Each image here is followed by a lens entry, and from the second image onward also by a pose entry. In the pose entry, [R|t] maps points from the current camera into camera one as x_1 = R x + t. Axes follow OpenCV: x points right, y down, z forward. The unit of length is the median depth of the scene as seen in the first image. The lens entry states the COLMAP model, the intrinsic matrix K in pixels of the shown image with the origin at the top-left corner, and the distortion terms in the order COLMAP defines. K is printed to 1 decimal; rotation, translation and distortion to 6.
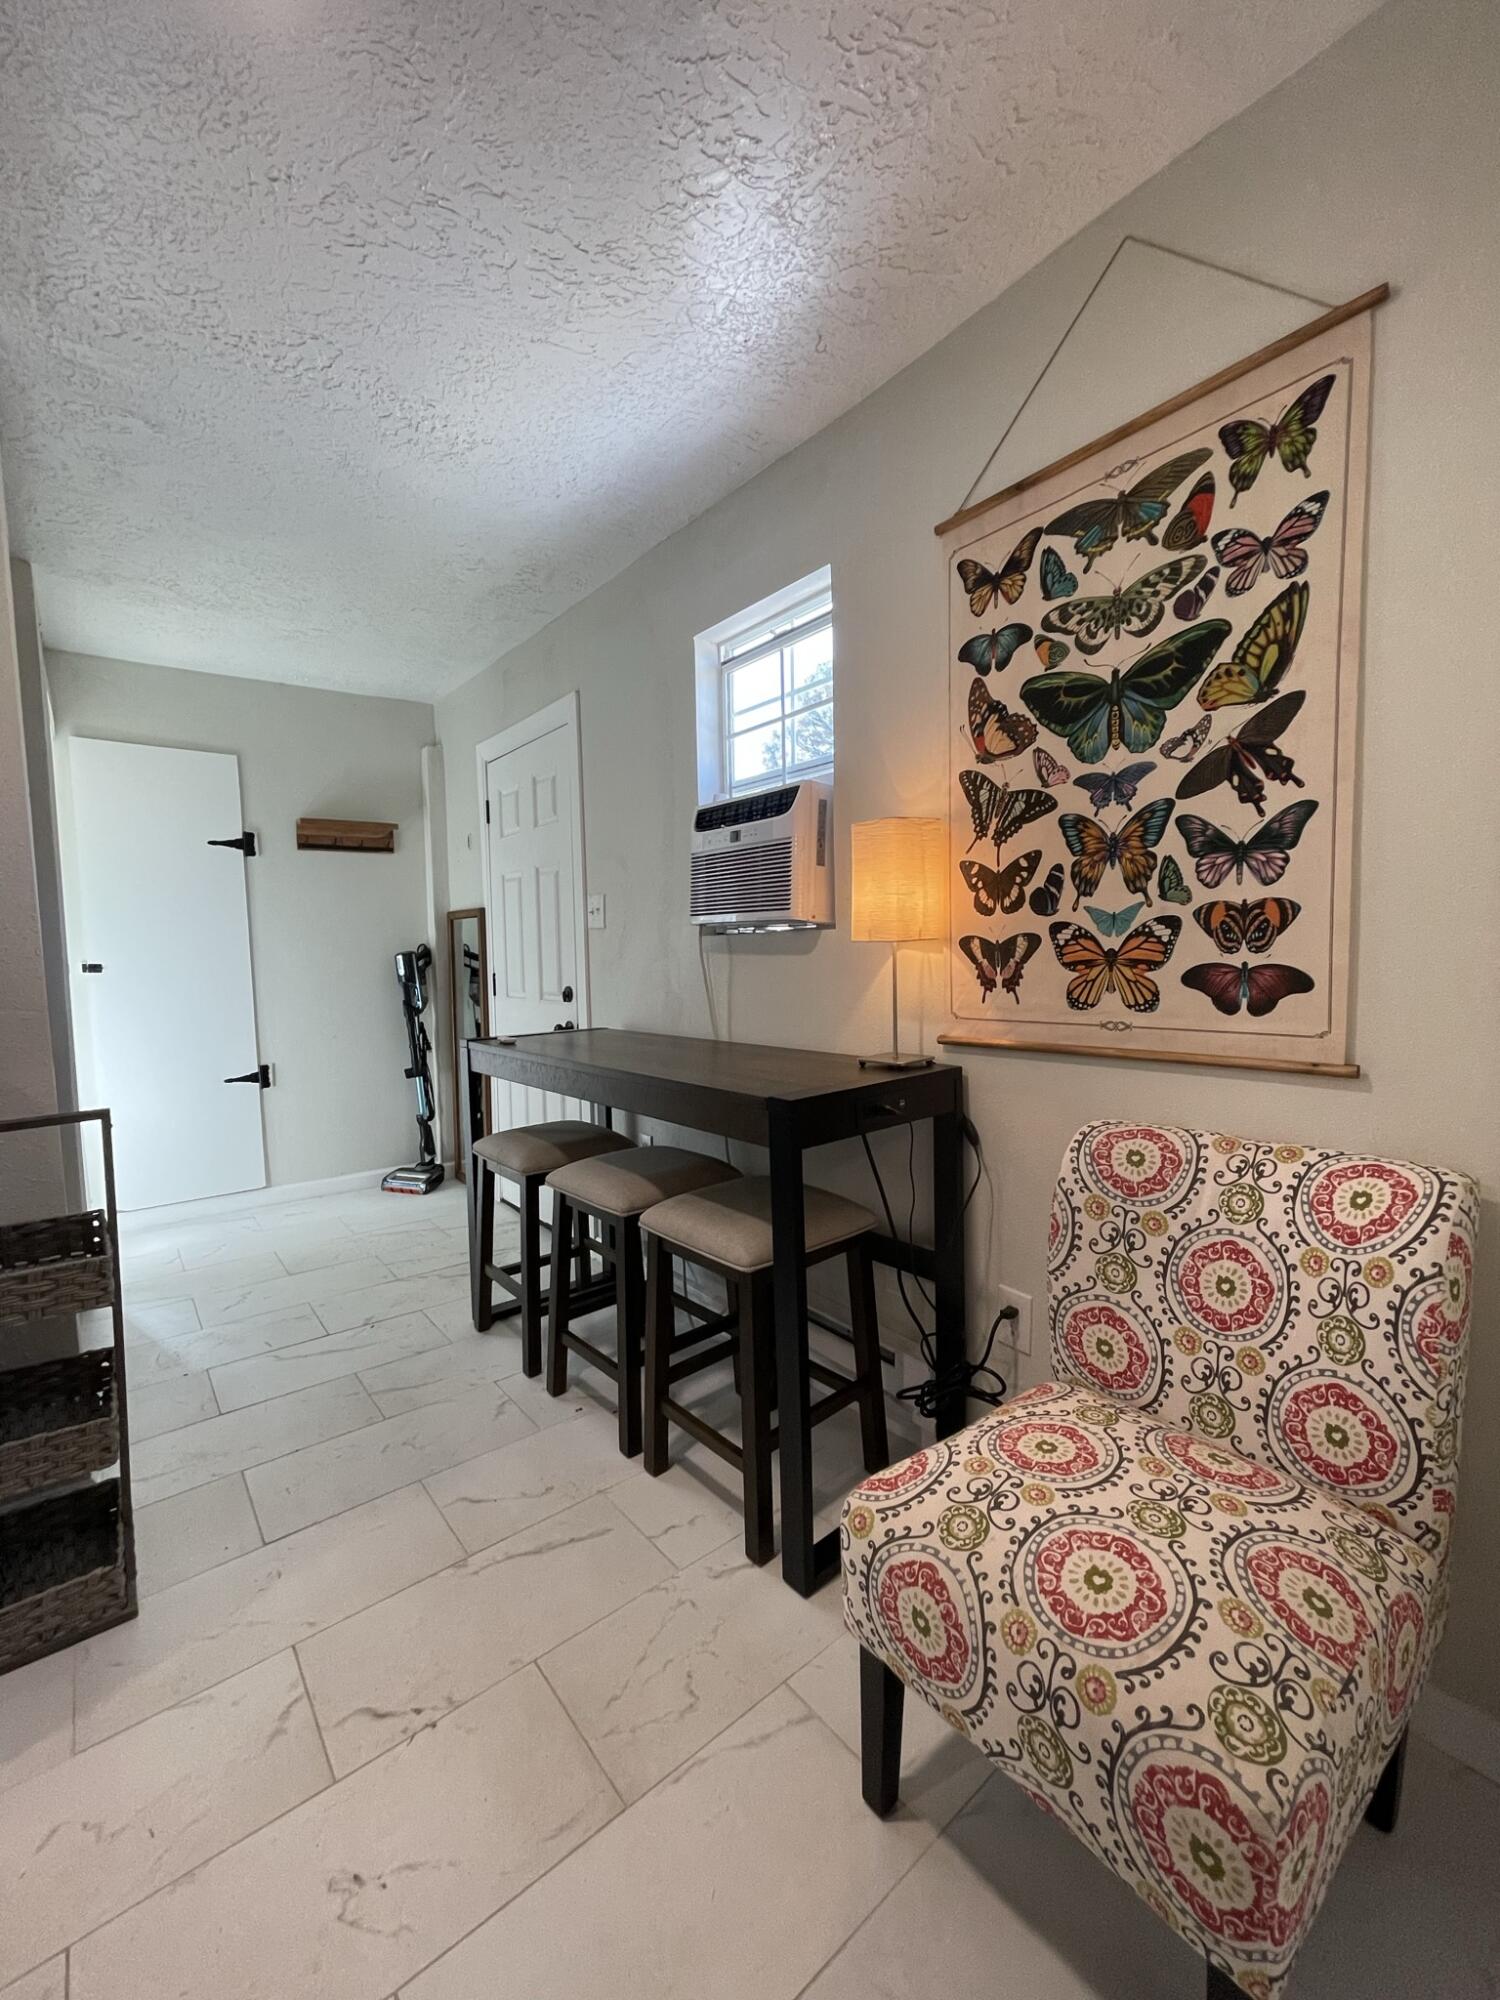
lens RADIAL K [[811.1, 0, 744.5], [0, 811.1, 1002.6], [0, 0, 1]] dist [-0.001385, 0.001050]
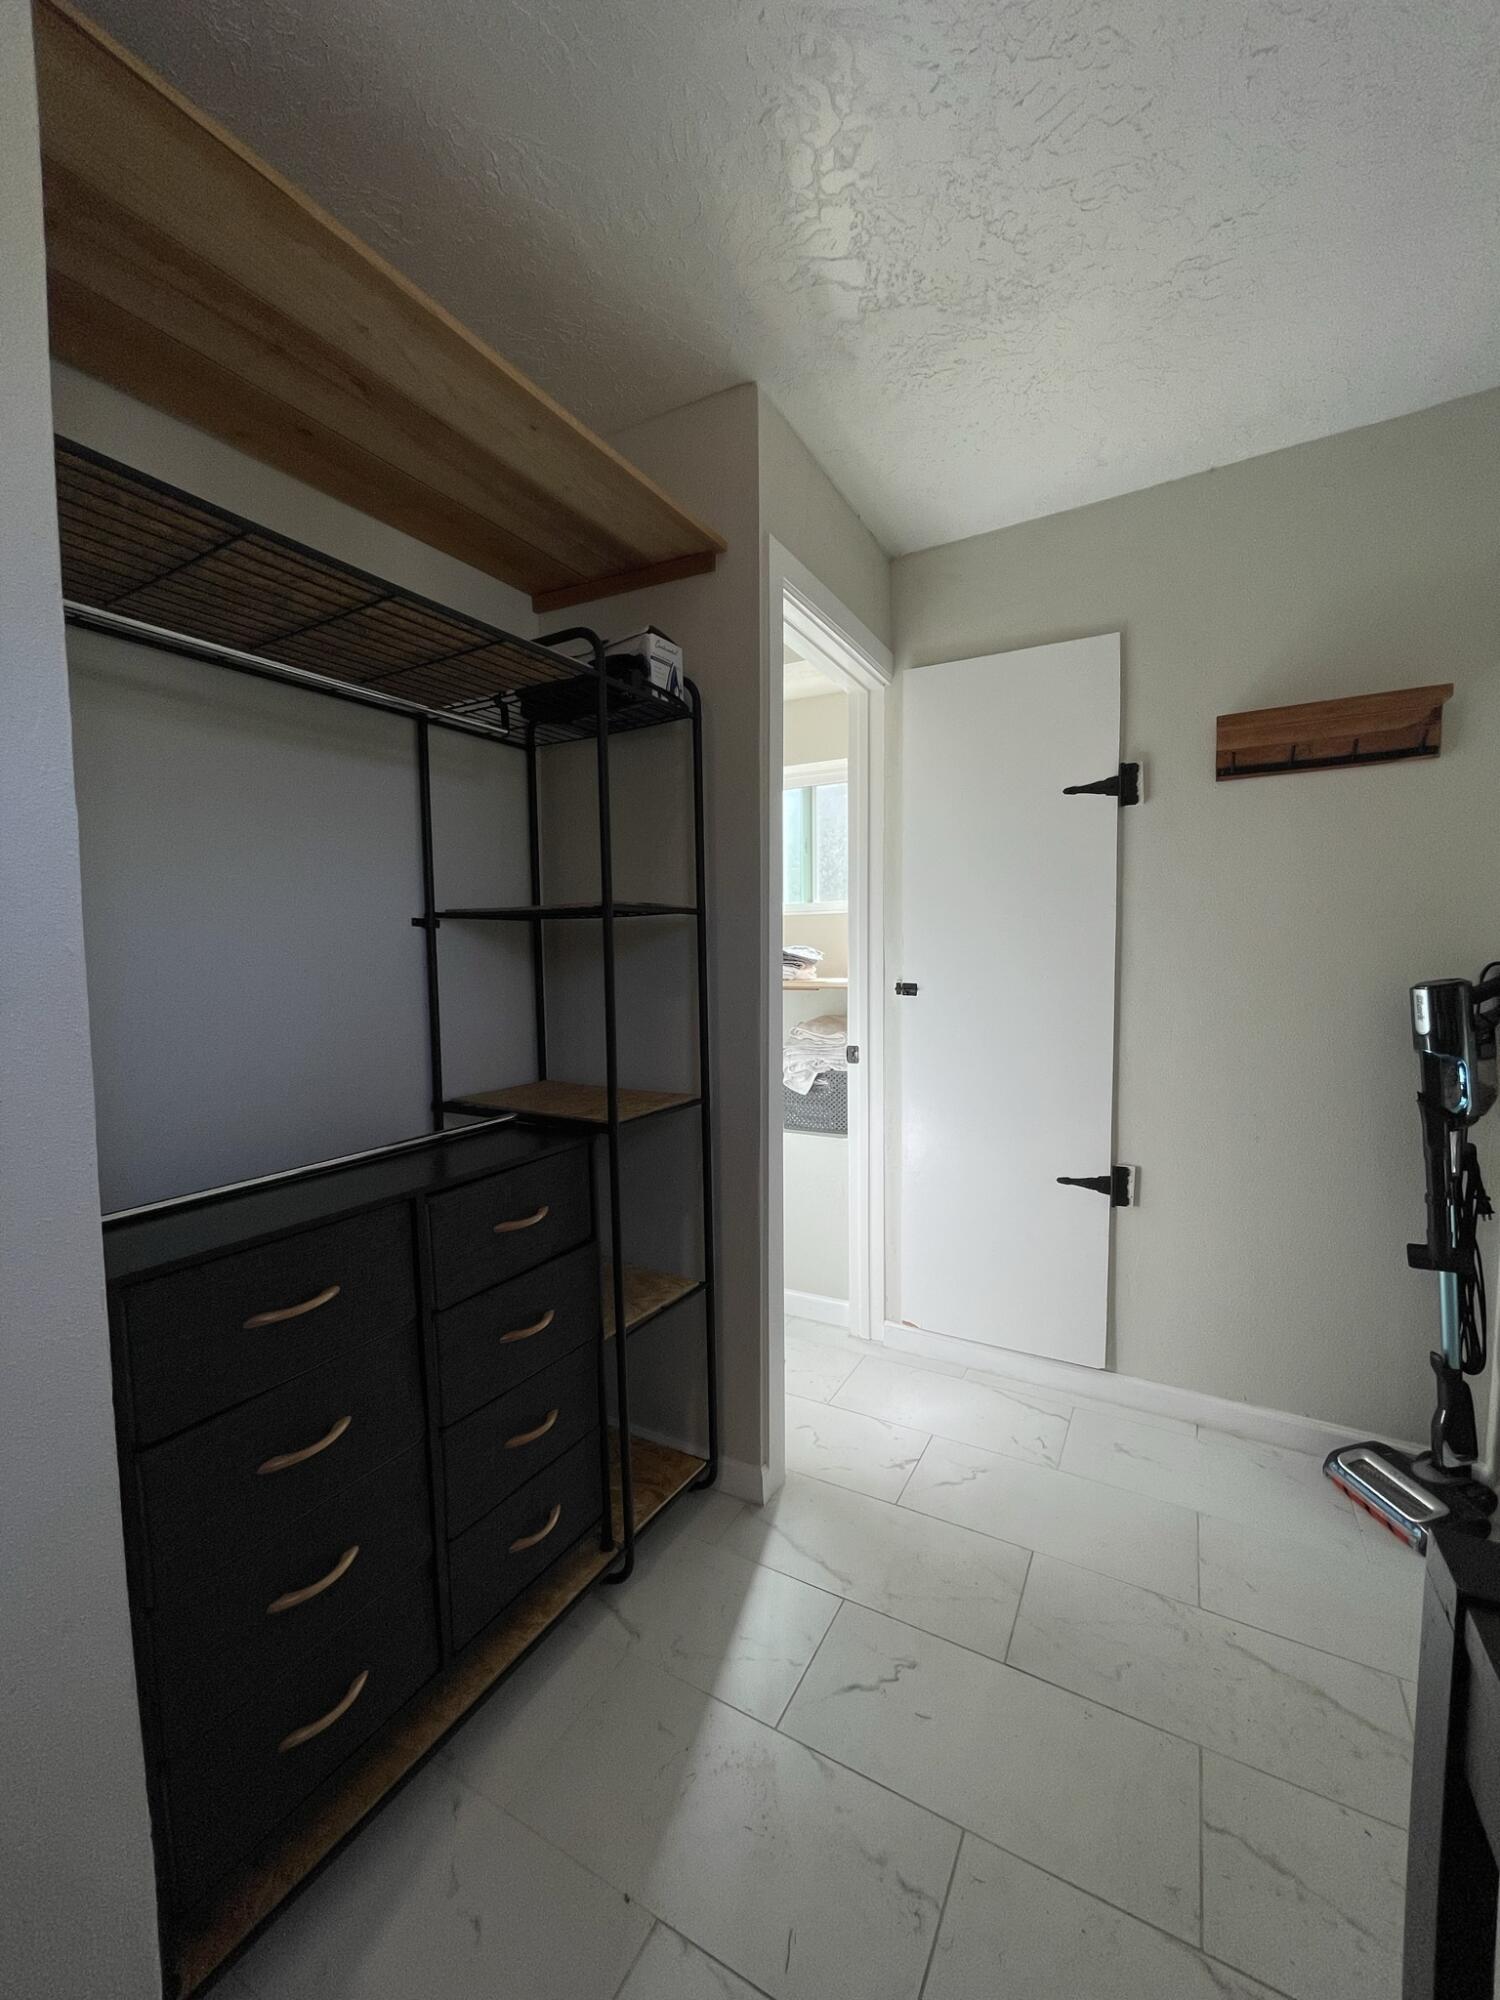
lens RADIAL K [[811.1, 0, 744.8], [0, 811.1, 999.2], [0, 0, 1]] dist [-0.001385, 0.001050]
pose [[0.359539, 0.084221, -0.929322, -0.152779], [-0.053508, 0.996141, 0.069576, -0.065033], [0.931595, 0.024710, 0.362658, 0.511801]]
